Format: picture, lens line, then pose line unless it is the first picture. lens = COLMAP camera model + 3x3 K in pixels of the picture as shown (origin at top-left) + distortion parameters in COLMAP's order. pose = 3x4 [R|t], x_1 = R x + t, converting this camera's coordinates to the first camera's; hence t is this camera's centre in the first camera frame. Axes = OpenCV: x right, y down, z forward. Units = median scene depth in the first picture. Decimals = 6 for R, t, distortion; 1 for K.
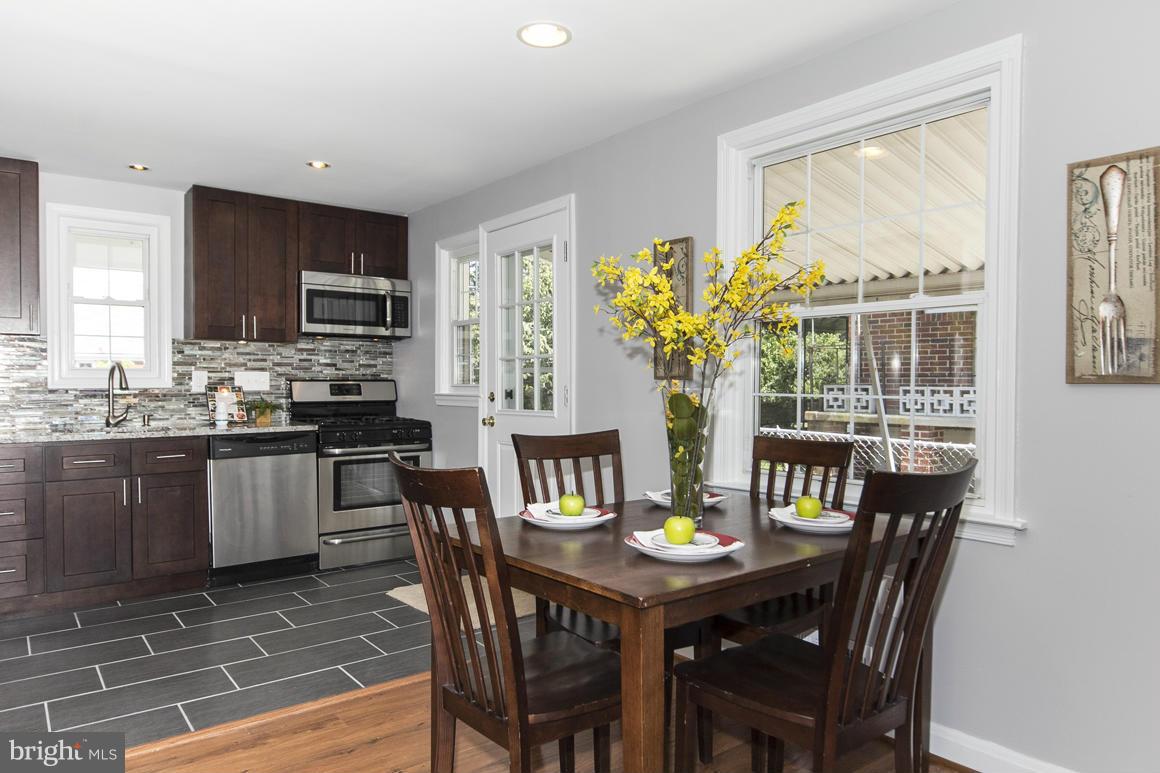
lens RADIAL K [[767.0, 0, 583.4], [0, 767.0, 396.3], [0, 0, 1]] dist [0.037136, 0.001255]
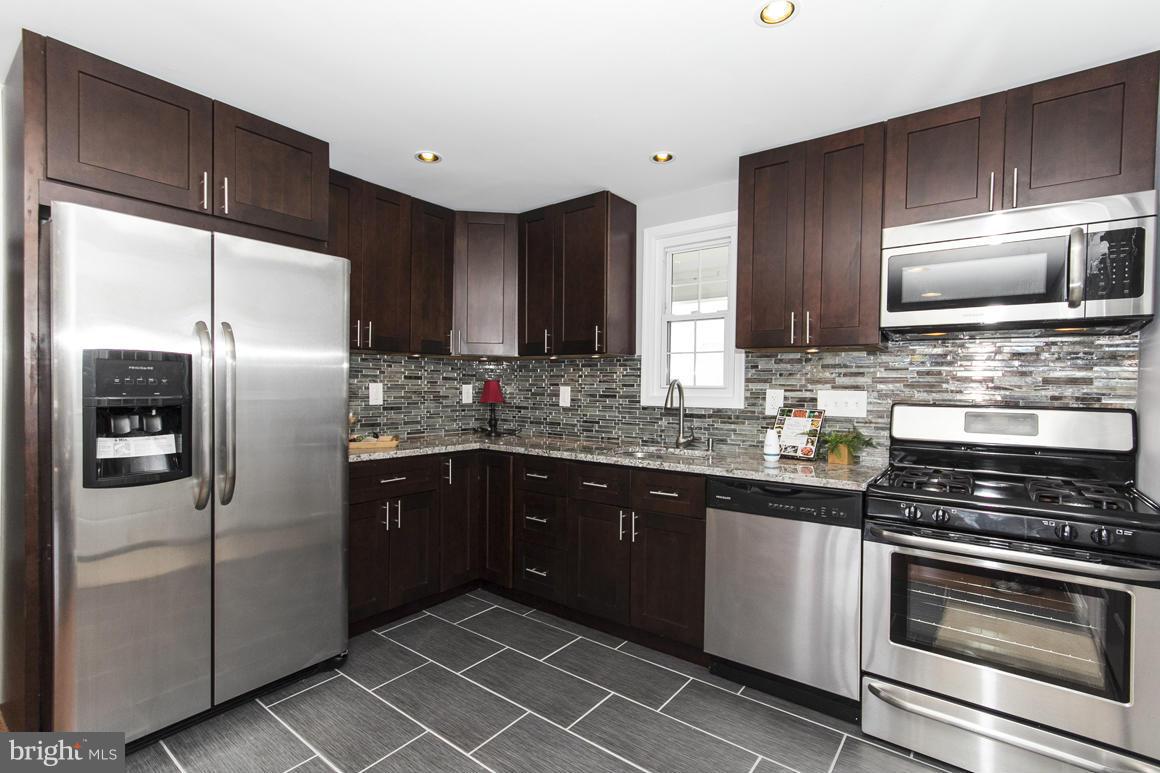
lens RADIAL K [[534.1, 0, 585.6], [0, 534.1, 391.5], [0, 0, 1]] dist [0.003080, 0.000387]
pose [[0.257612, 0.009503, -0.966202, -0.007902], [-0.035343, 0.999375, 0.000406, -0.023651], [0.965602, 0.034043, 0.257787, 0.662088]]
